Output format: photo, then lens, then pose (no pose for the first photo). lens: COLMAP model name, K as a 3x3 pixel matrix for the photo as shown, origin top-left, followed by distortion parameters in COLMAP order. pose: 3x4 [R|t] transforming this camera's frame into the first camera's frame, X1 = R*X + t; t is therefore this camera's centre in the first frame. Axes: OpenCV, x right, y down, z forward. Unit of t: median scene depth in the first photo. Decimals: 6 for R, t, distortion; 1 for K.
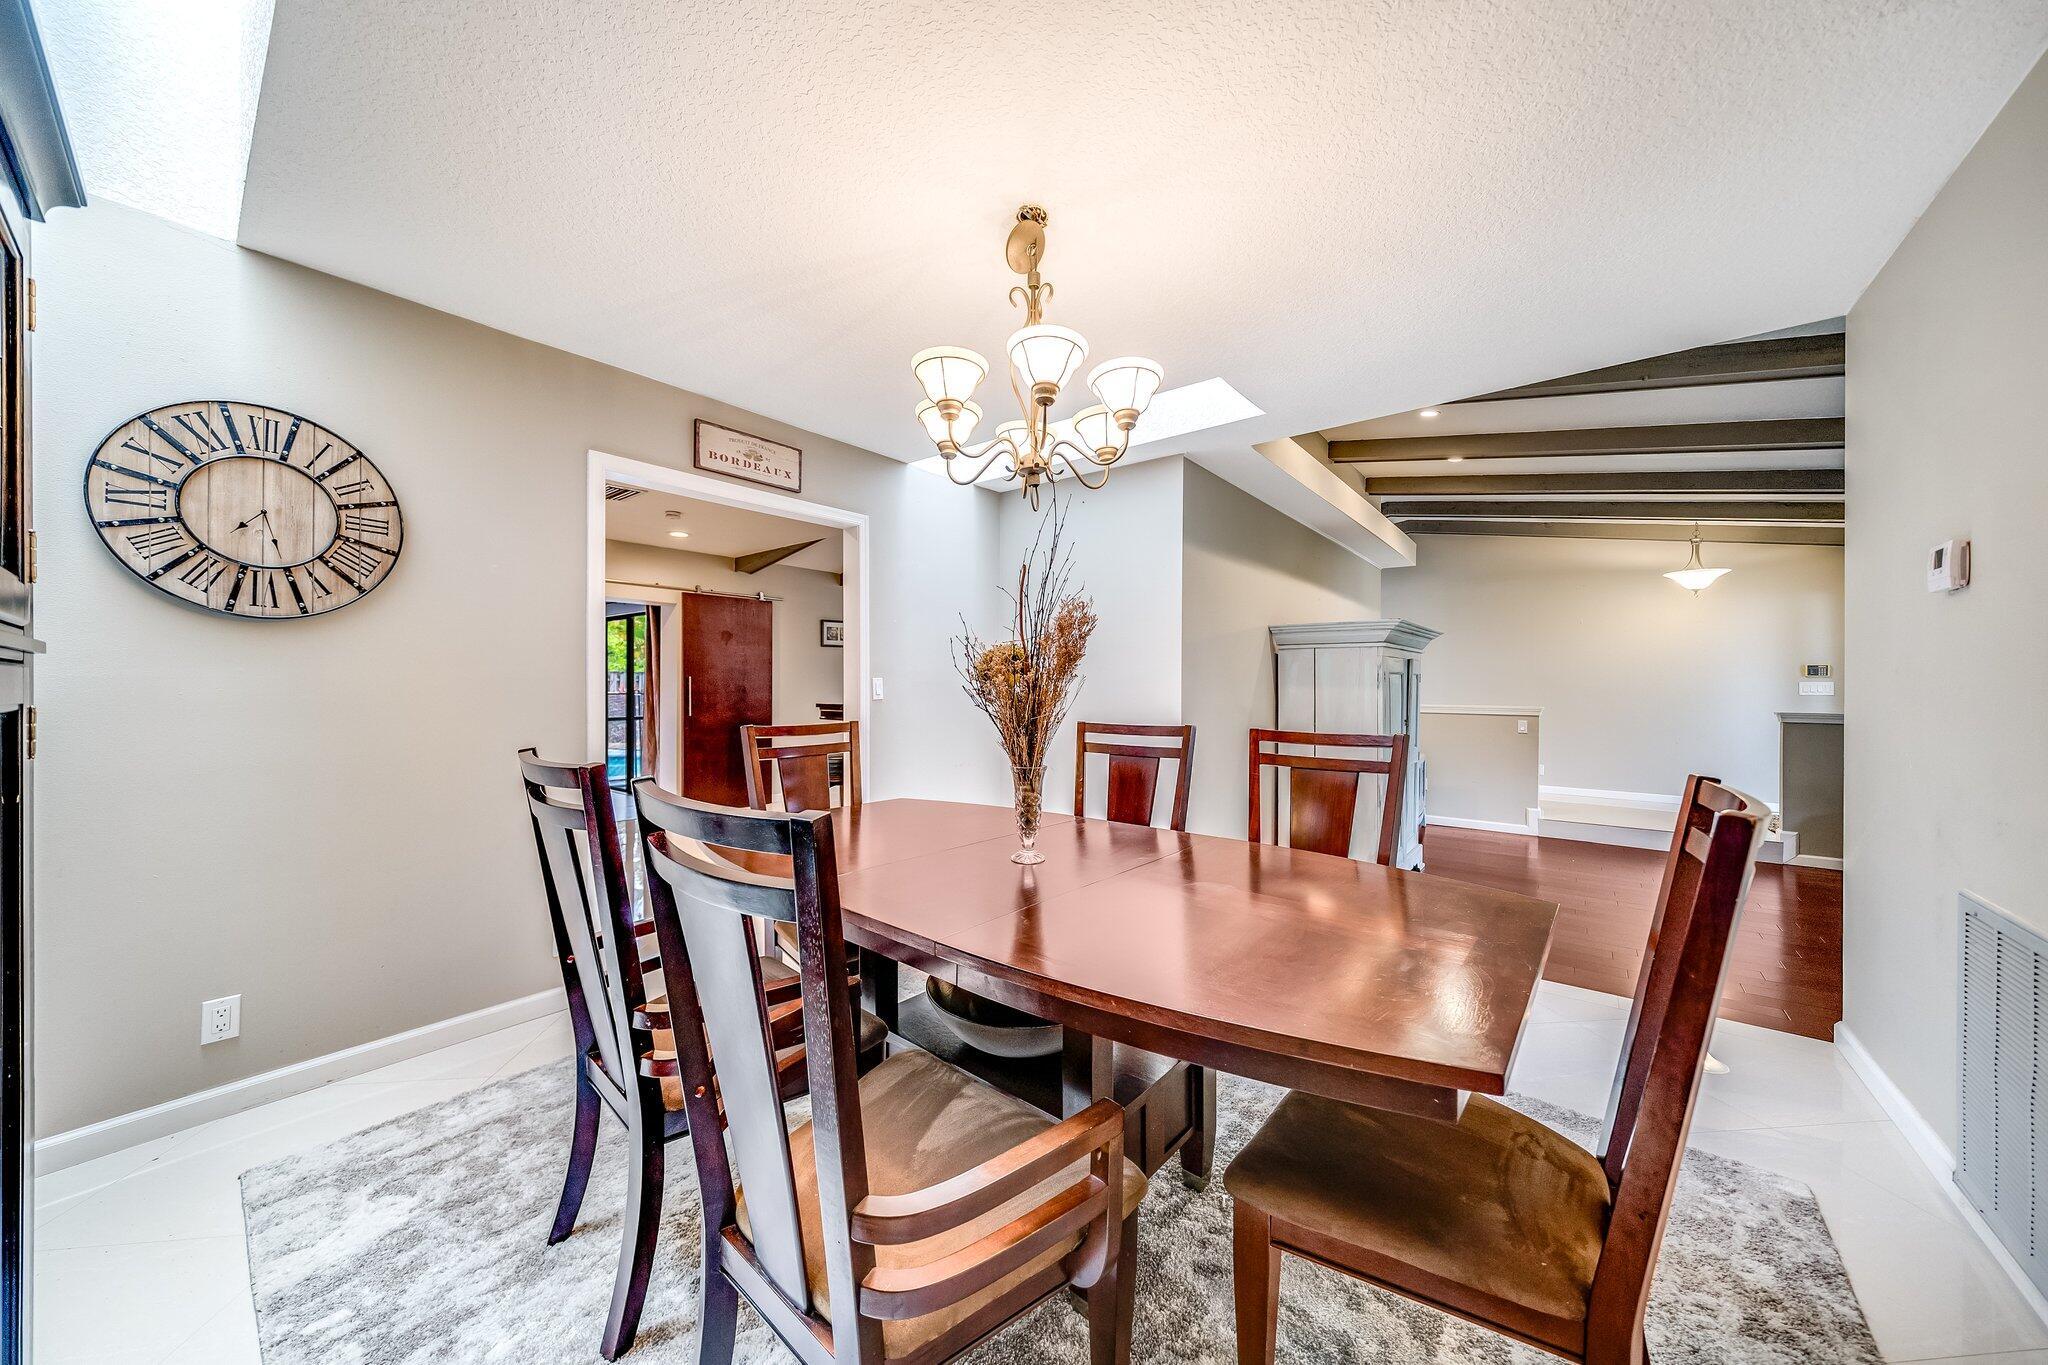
lens RADIAL K [[676.5, 0, 1027.9], [0, 676.5, 686.0], [0, 0, 1]] dist [0.000671, -0.000018]
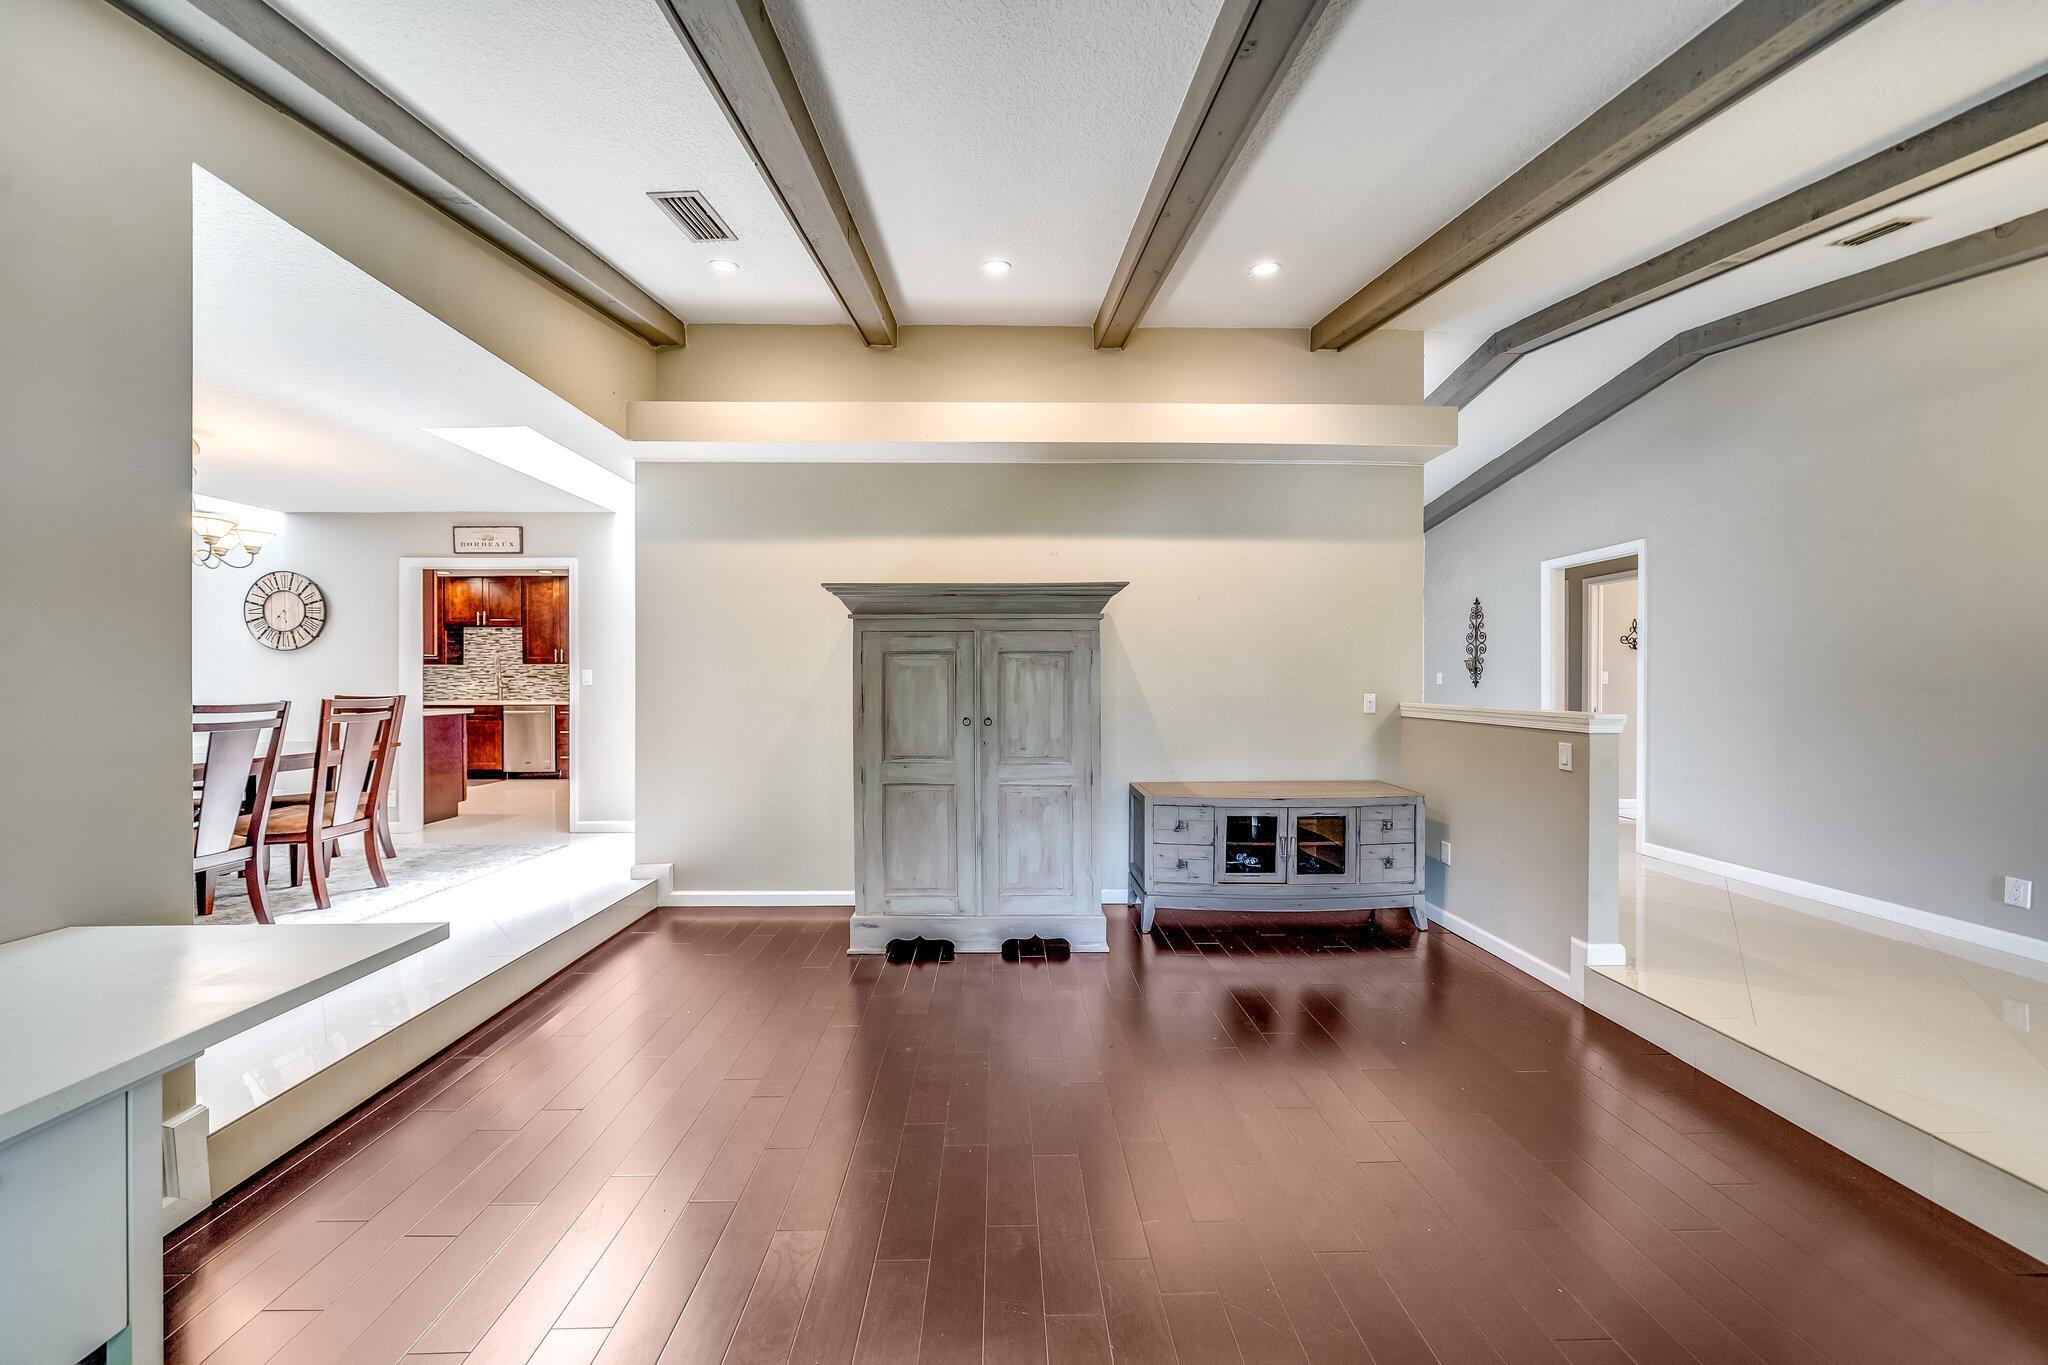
lens RADIAL K [[694.1, 0, 1012.2], [0, 694.1, 677.5], [0, 0, 1]] dist [-0.000506, -0.000073]
pose [[0.652902, -0.006915, -0.757411, 1.737724], [0.002289, 0.999972, -0.007156, 0.019576], [0.757439, 0.002938, 0.652899, 0.860199]]
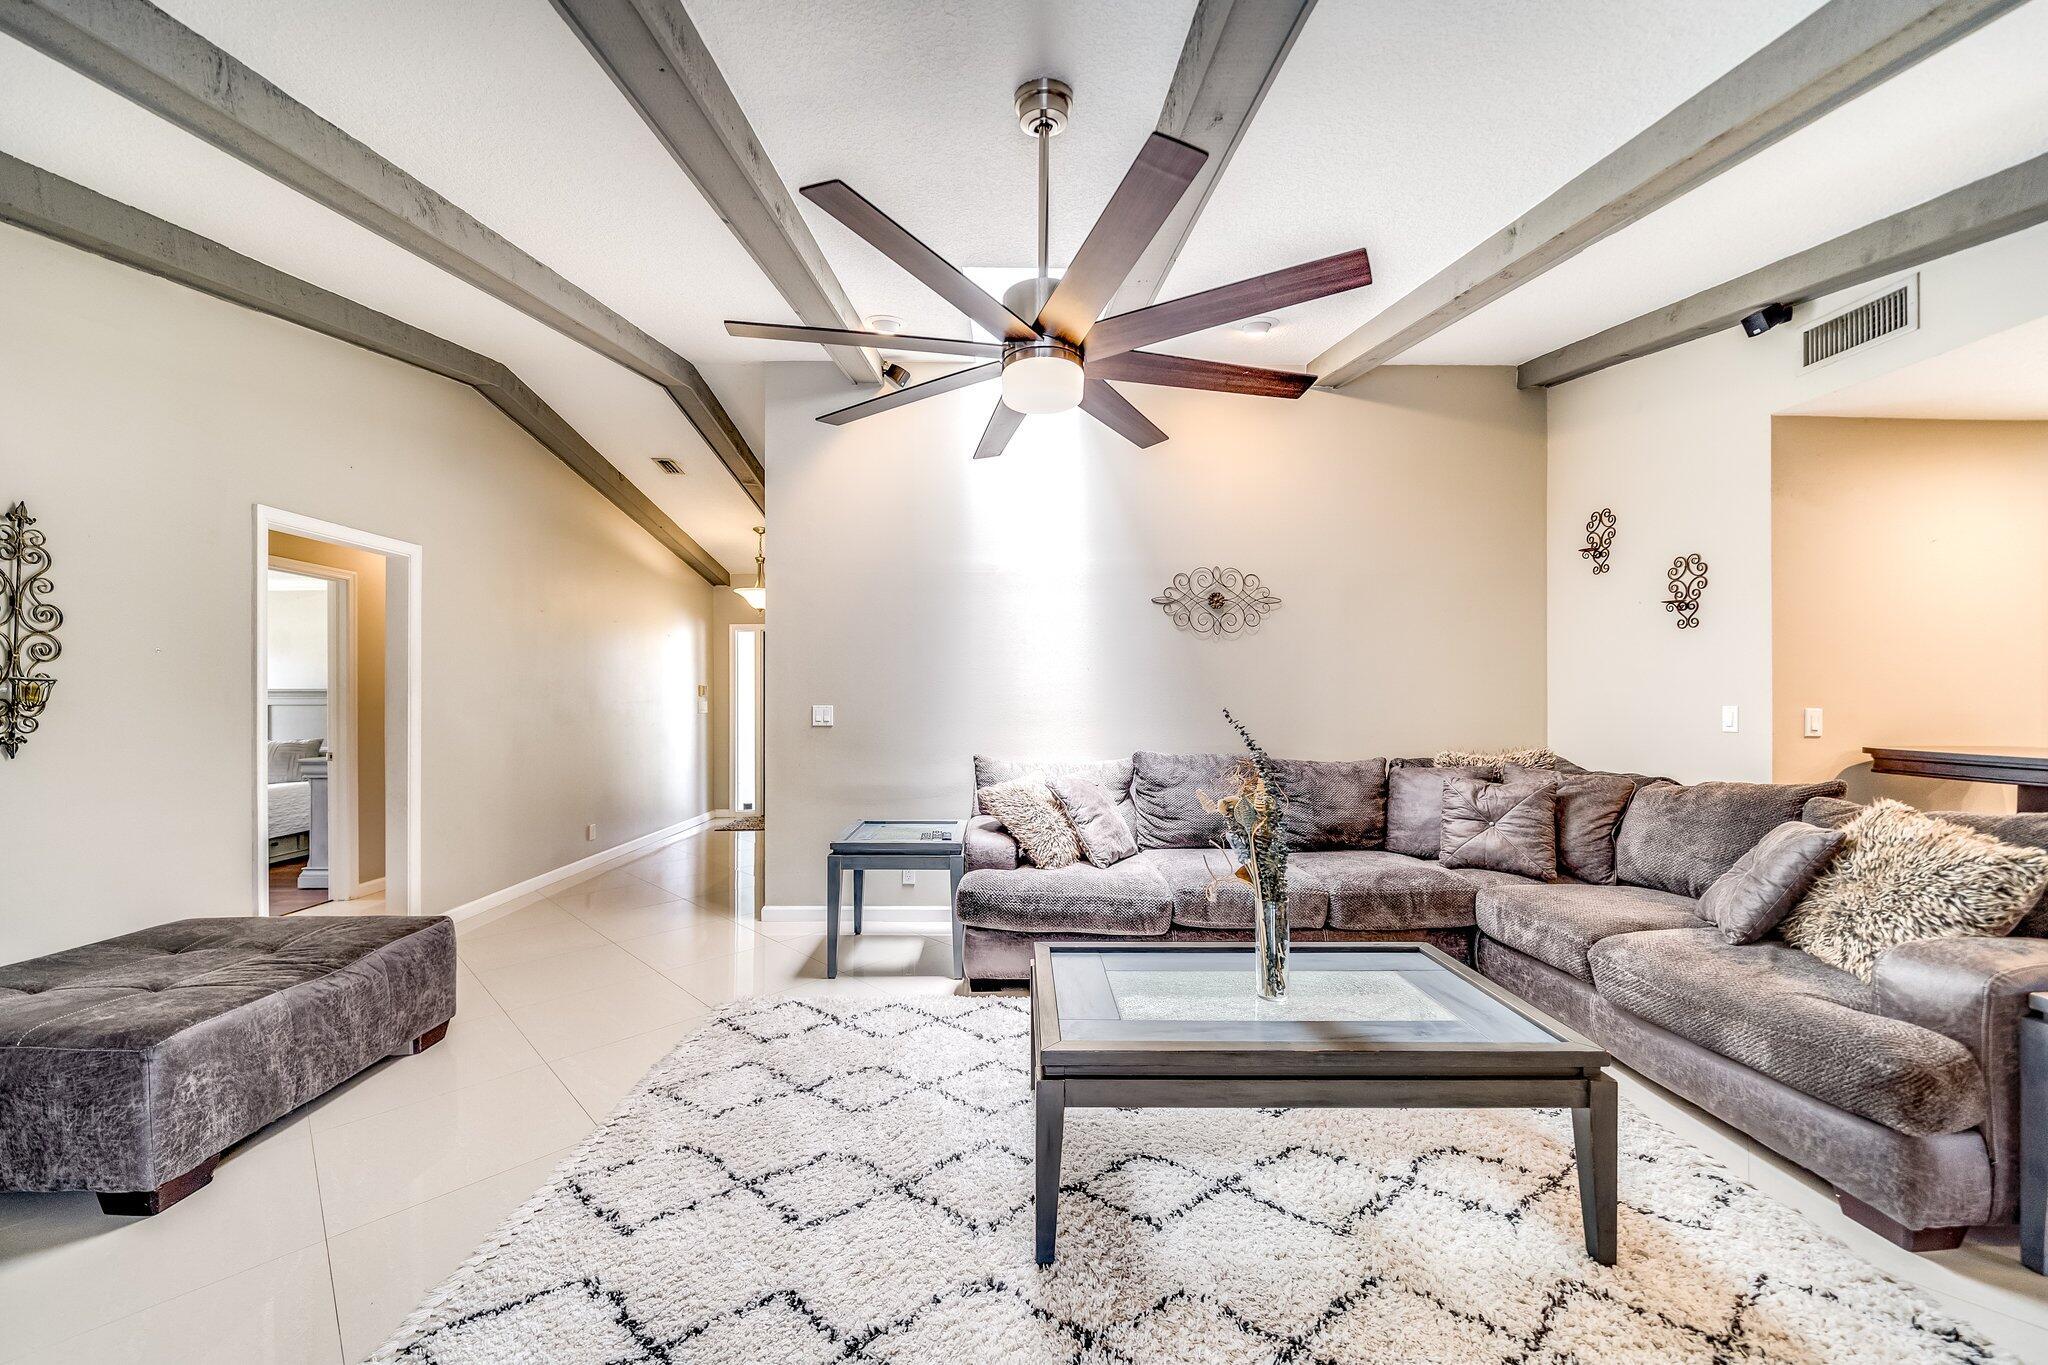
lens RADIAL K [[751.8, 0, 1021.7], [0, 751.8, 694.8], [0, 0, 1]] dist [-0.001624, -0.000232]
pose [[-0.650448, -0.000999, 0.759550, -0.217507], [-0.001653, 0.999999, -0.000101, -0.027729], [-0.759549, -0.001321, -0.650449, 2.953712]]
